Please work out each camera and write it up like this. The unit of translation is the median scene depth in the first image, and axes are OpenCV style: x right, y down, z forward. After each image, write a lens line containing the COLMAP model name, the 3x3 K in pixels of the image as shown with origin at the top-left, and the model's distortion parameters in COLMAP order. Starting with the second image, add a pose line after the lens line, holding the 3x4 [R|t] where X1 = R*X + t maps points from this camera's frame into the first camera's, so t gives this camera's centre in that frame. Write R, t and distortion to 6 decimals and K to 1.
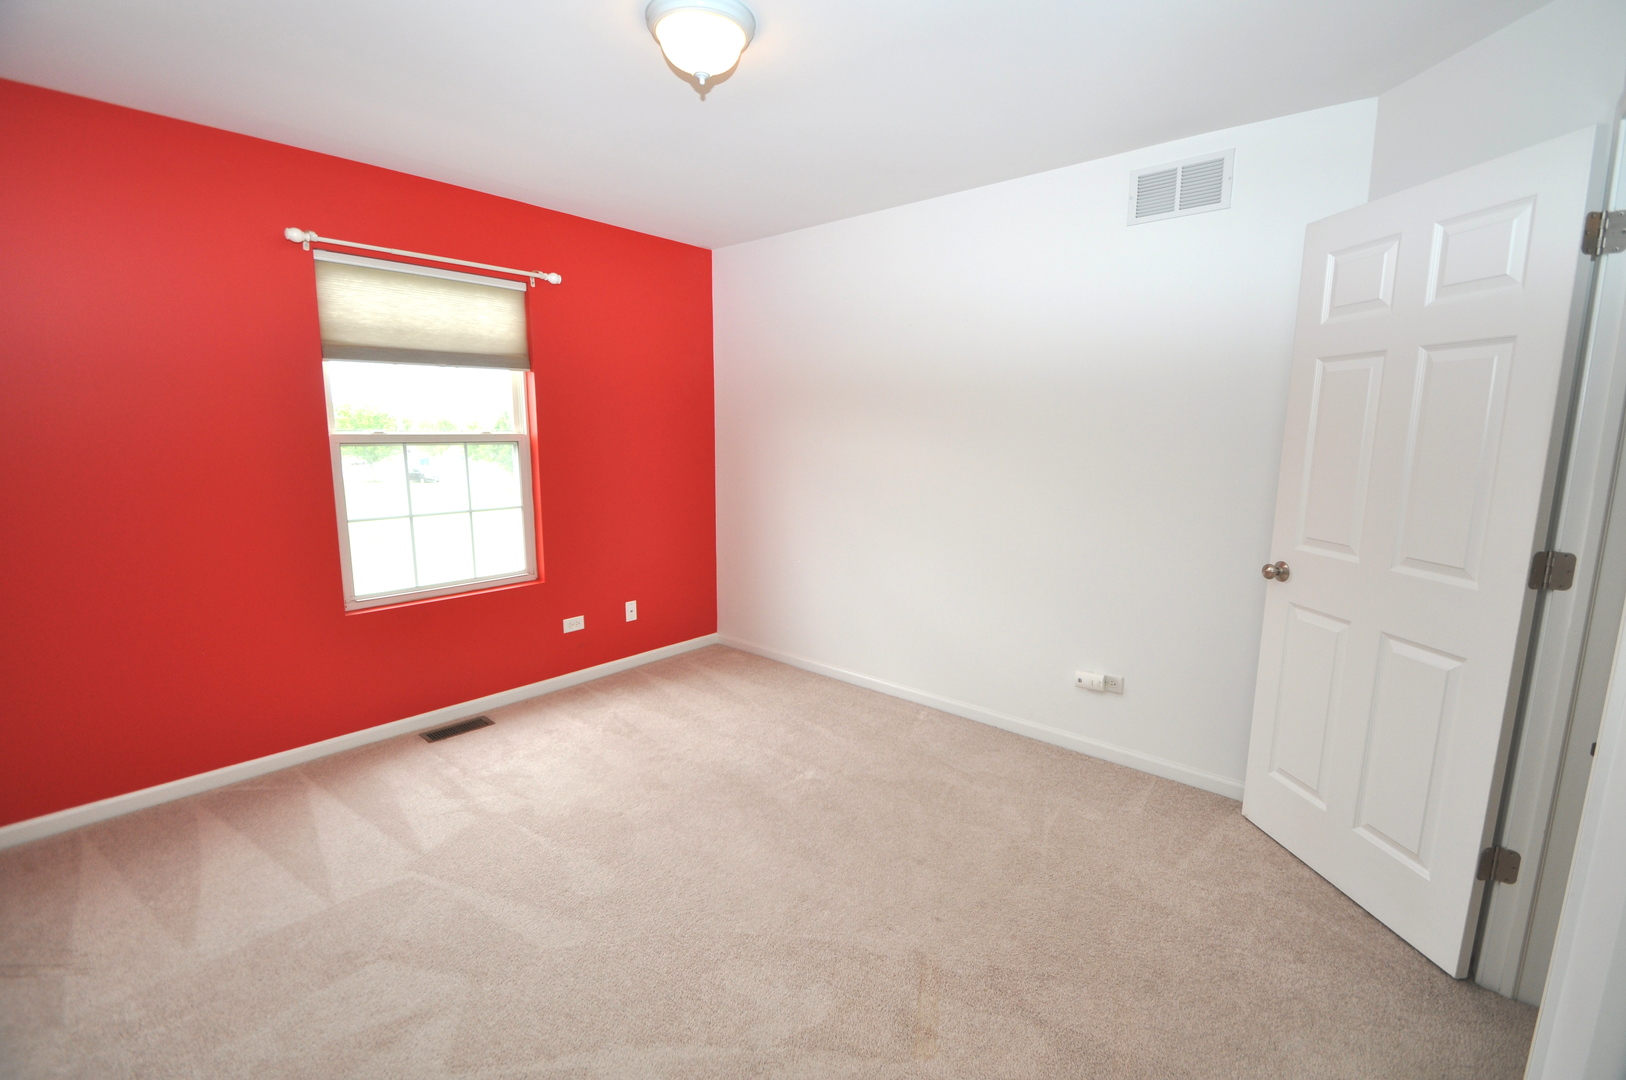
lens RADIAL K [[720.7, 0, 813.0], [0, 720.7, 540.0], [0, 0, 1]] dist [0.011068, -0.016209]
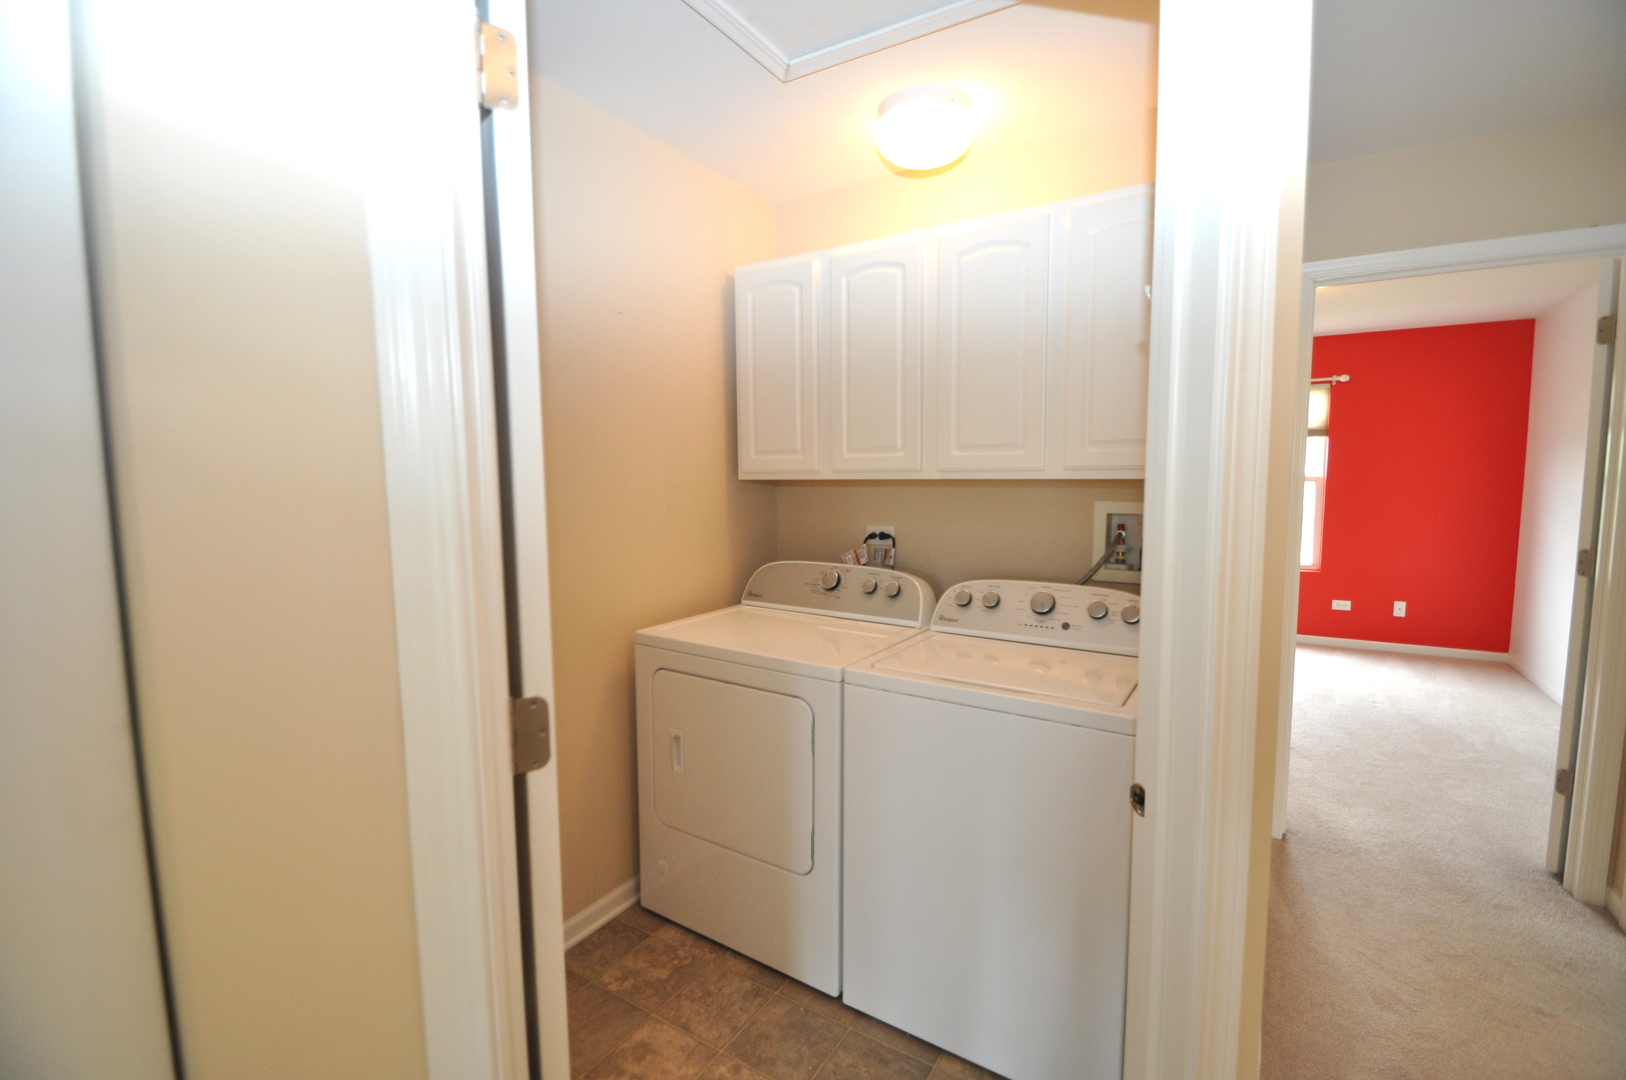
lens RADIAL K [[720.7, 0, 813.0], [0, 720.7, 540.0], [0, 0, 1]] dist [0.011068, -0.016209]
pose [[0.157260, 0.080860, -0.984241, 1.039449], [-0.149126, 0.987158, 0.057273, 0.069115], [0.976233, 0.137769, 0.167299, -0.348509]]
